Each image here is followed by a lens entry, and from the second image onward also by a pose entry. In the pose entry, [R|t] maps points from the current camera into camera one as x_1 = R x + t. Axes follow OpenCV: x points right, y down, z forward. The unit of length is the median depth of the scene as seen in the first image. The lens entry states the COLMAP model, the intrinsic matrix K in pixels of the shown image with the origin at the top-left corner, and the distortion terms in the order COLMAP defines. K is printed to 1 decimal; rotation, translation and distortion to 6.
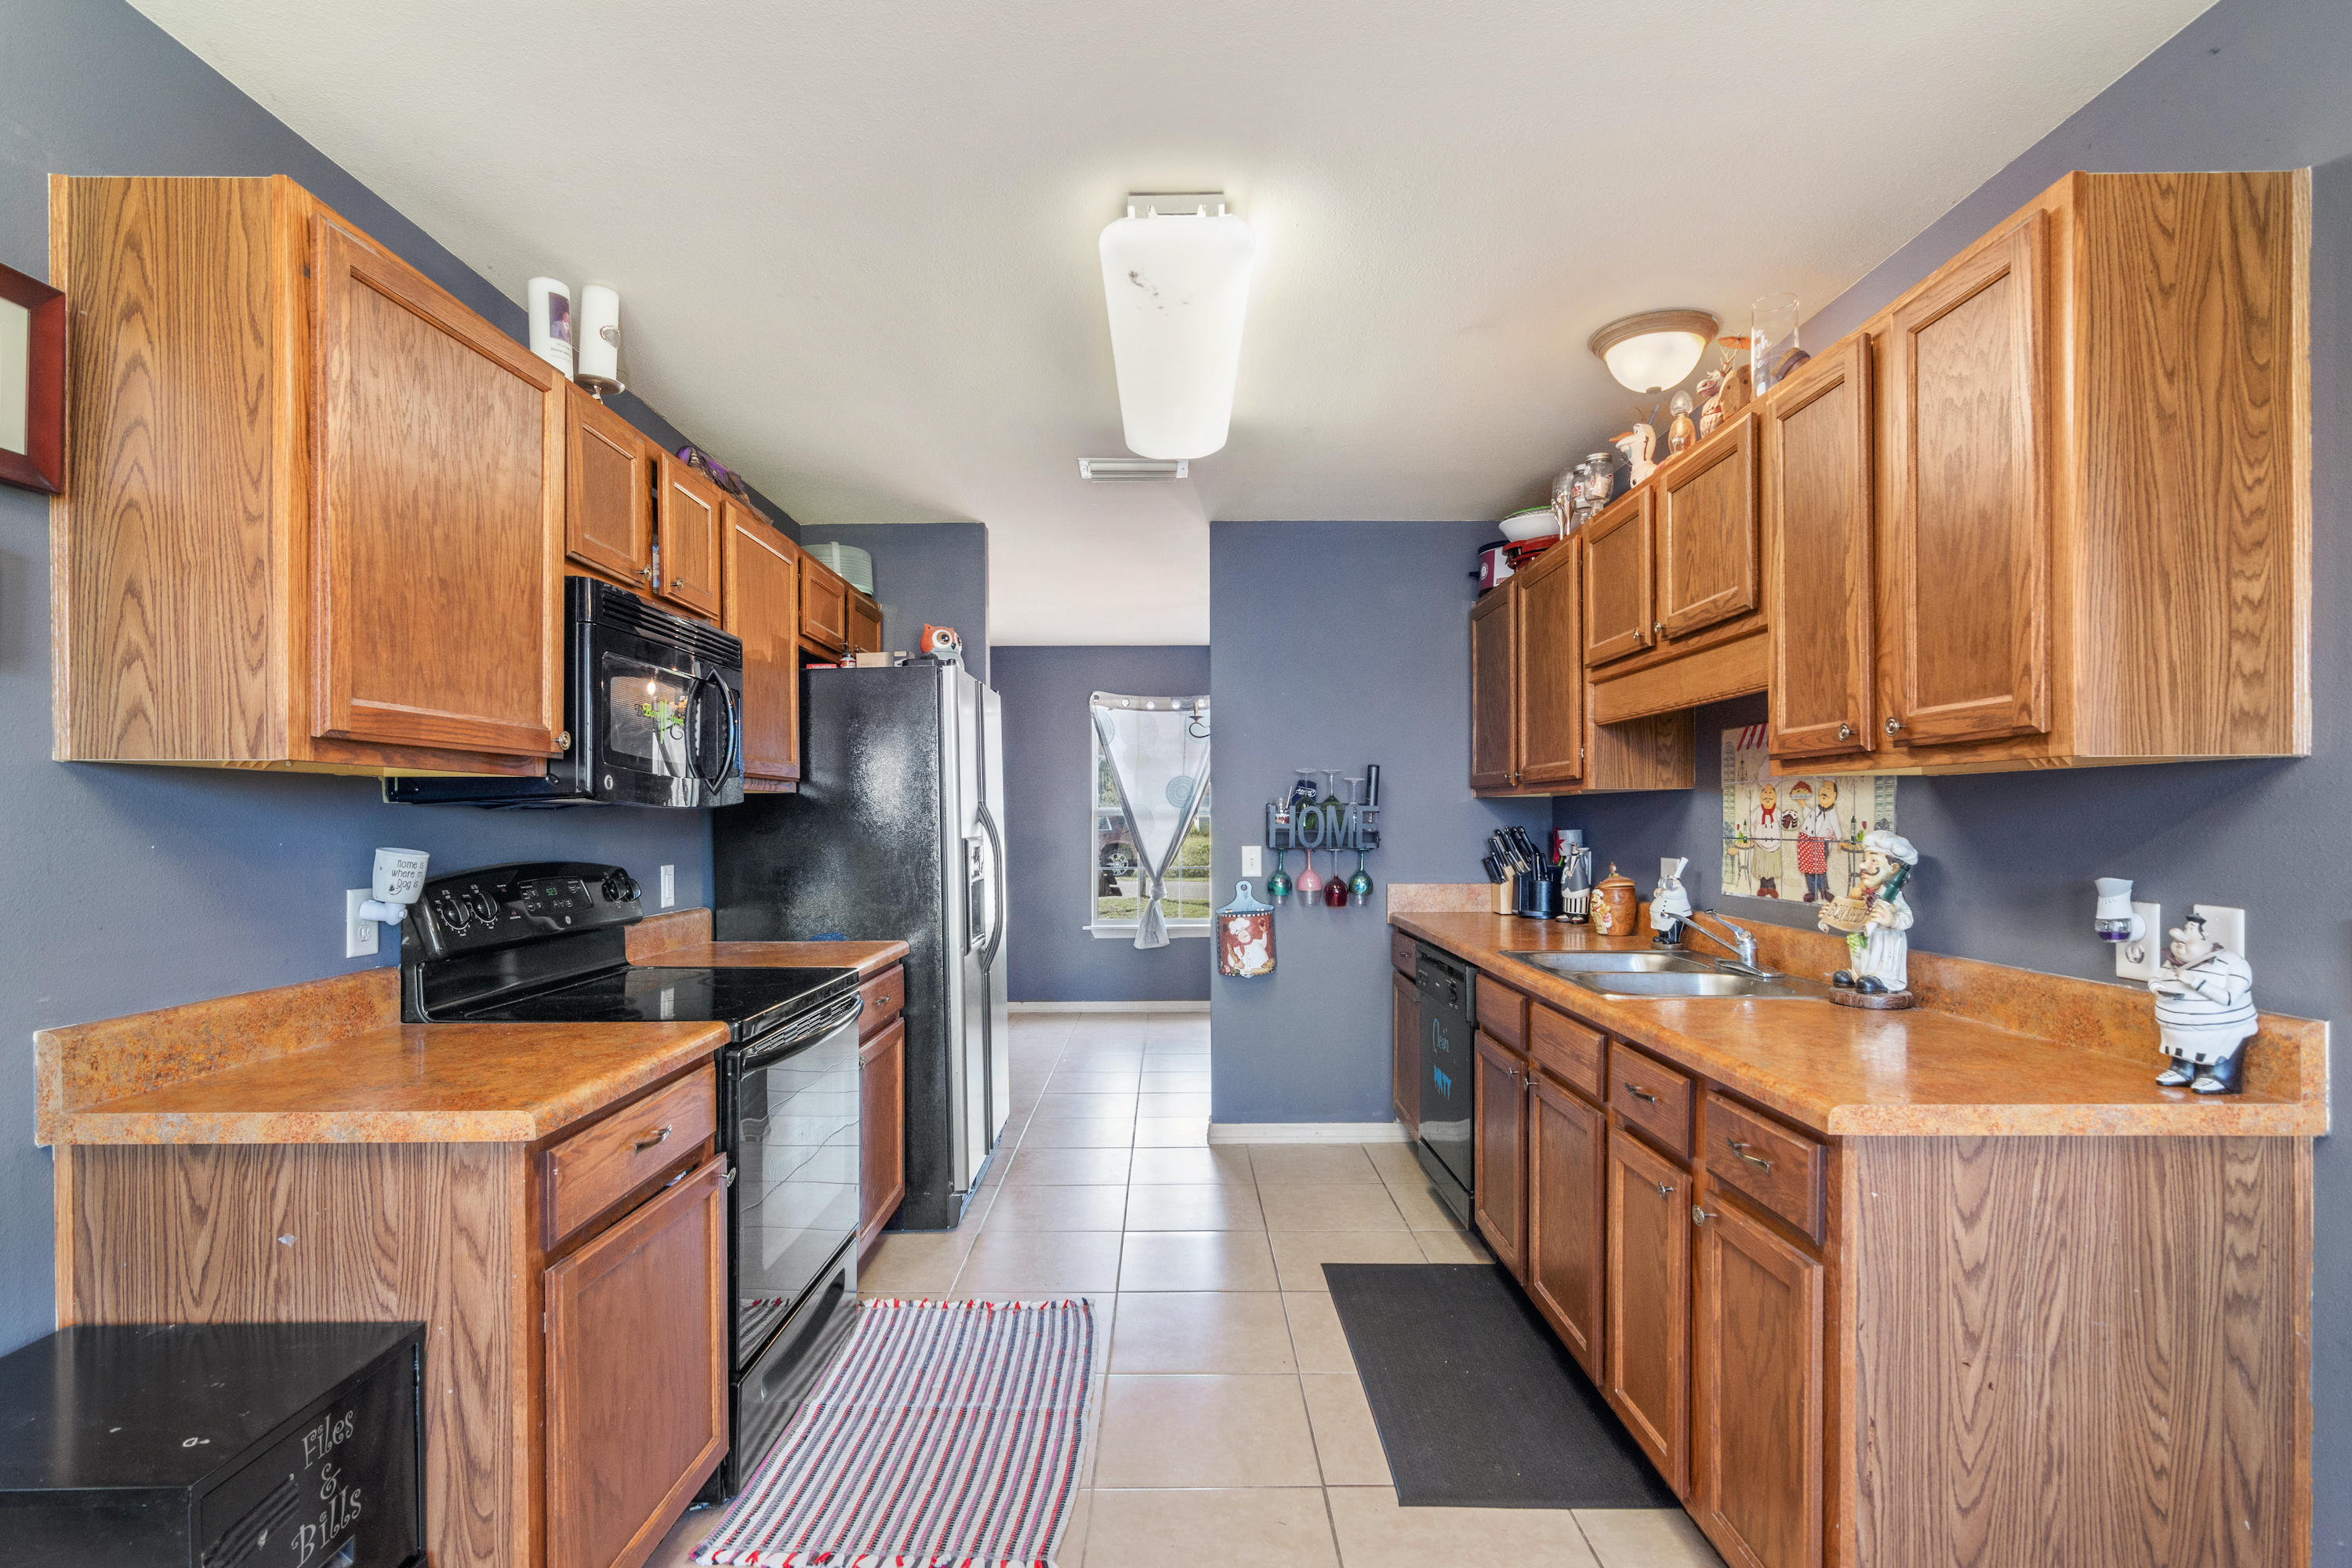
lens RADIAL K [[1138.6, 0, 1174.3], [0, 1138.6, 815.5], [0, 0, 1]] dist [-0.000582, -0.000218]
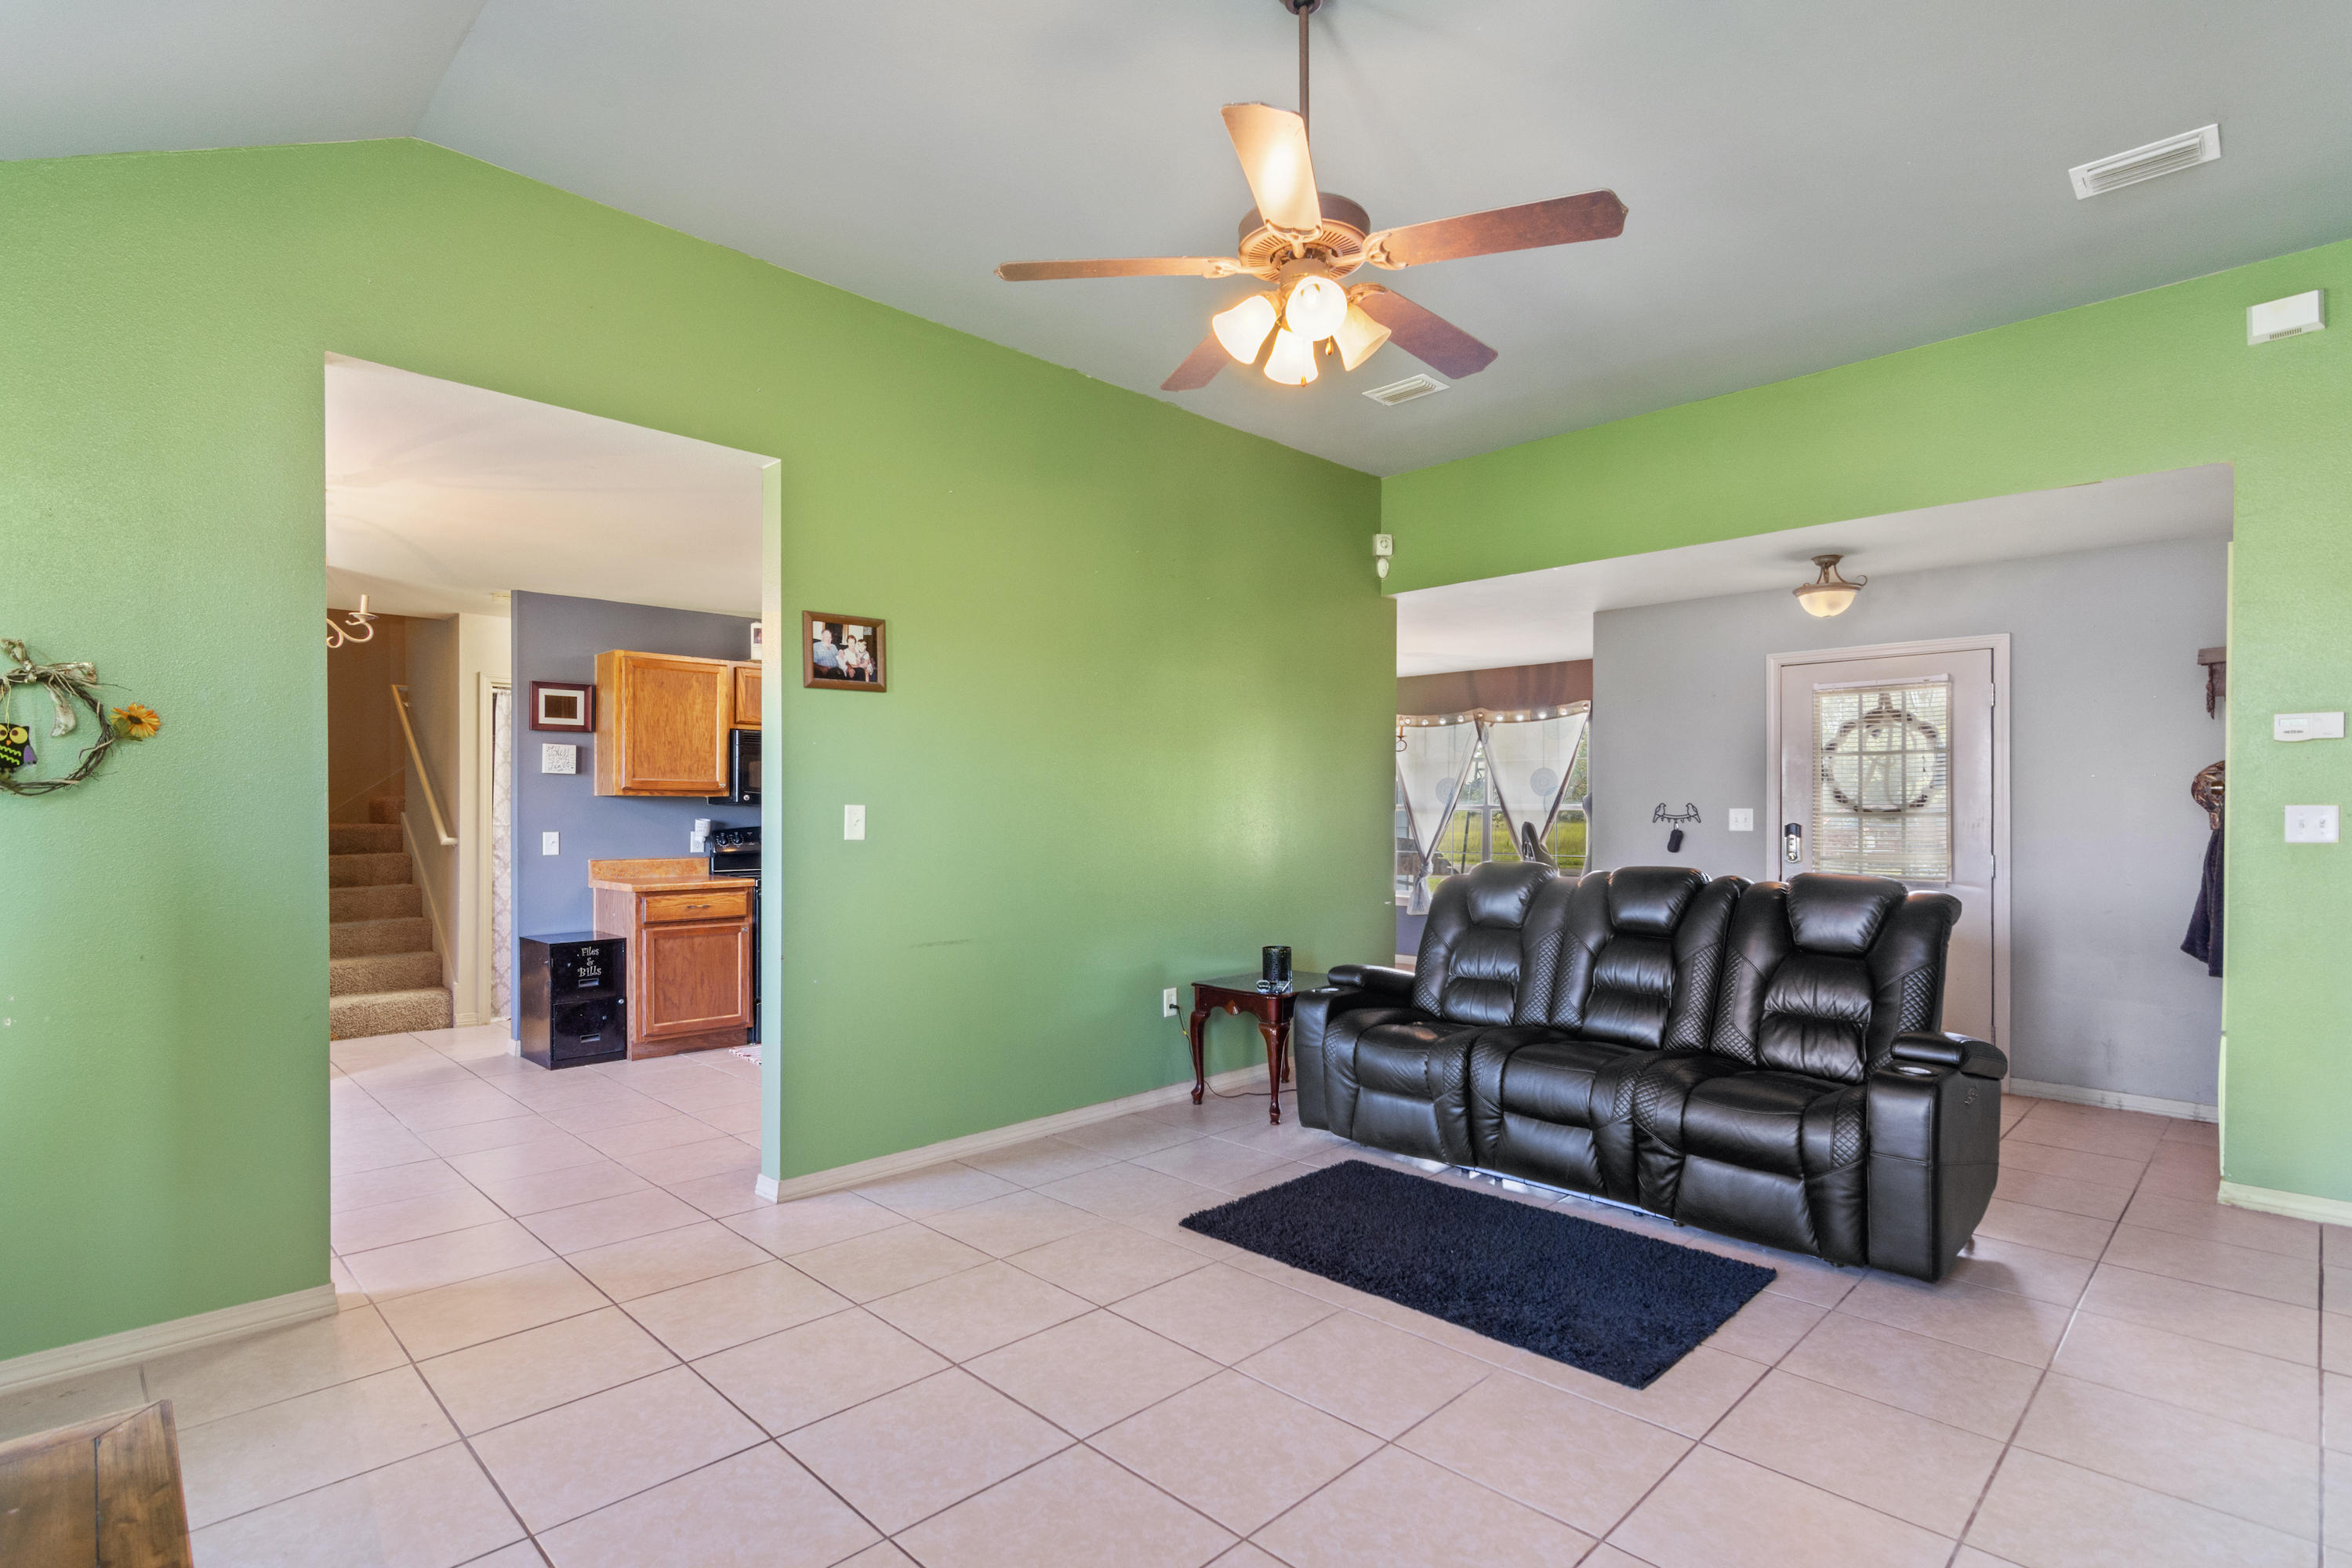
lens RADIAL K [[1138.6, 0, 1174.3], [0, 1138.6, 815.5], [0, 0, 1]] dist [-0.000582, -0.000218]
pose [[0.702301, 0.003628, -0.711871, 1.888224], [-0.001559, 0.999992, 0.003558, 0.004714], [0.711878, -0.001389, 0.702301, -0.223042]]
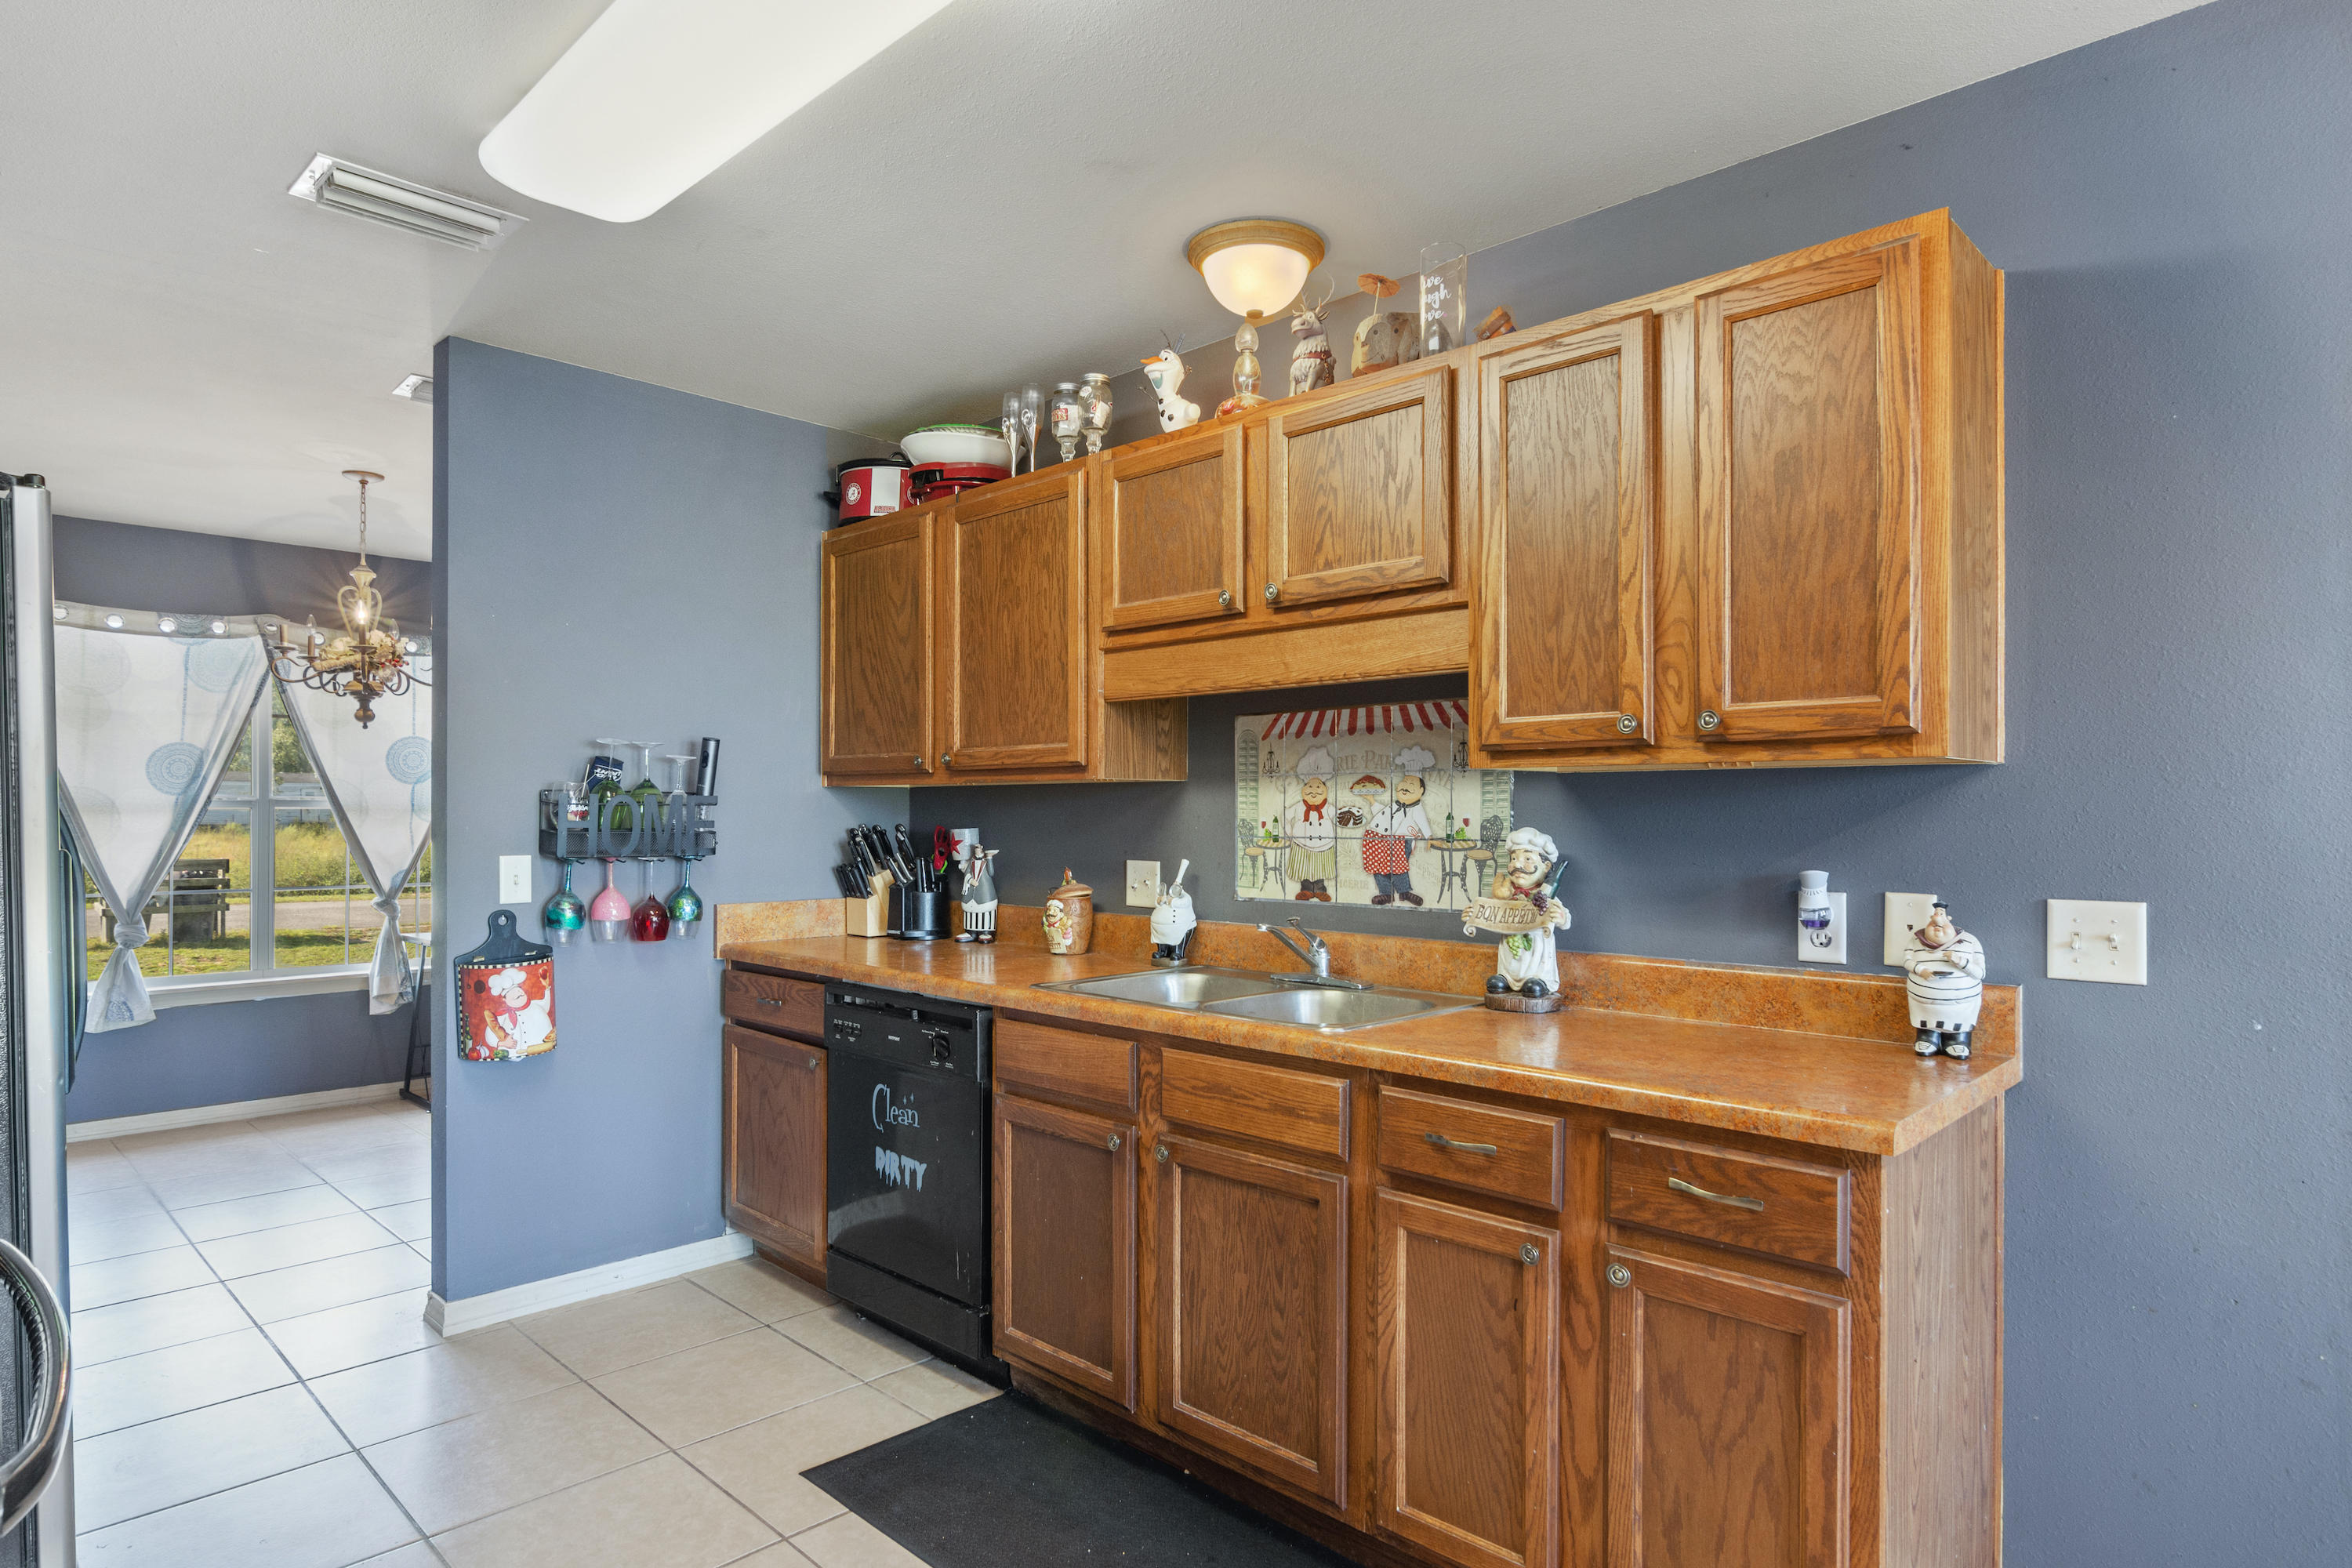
lens RADIAL K [[1290.8, 0, 1172.5], [0, 1290.8, 807.7], [0, 0, 1]] dist [-0.002767, -0.000235]
pose [[0.702301, 0.008226, 0.711832, -0.308953], [-0.005633, 0.999966, -0.005998, 0.003601], [-0.711858, 0.000202, 0.702324, 0.362411]]
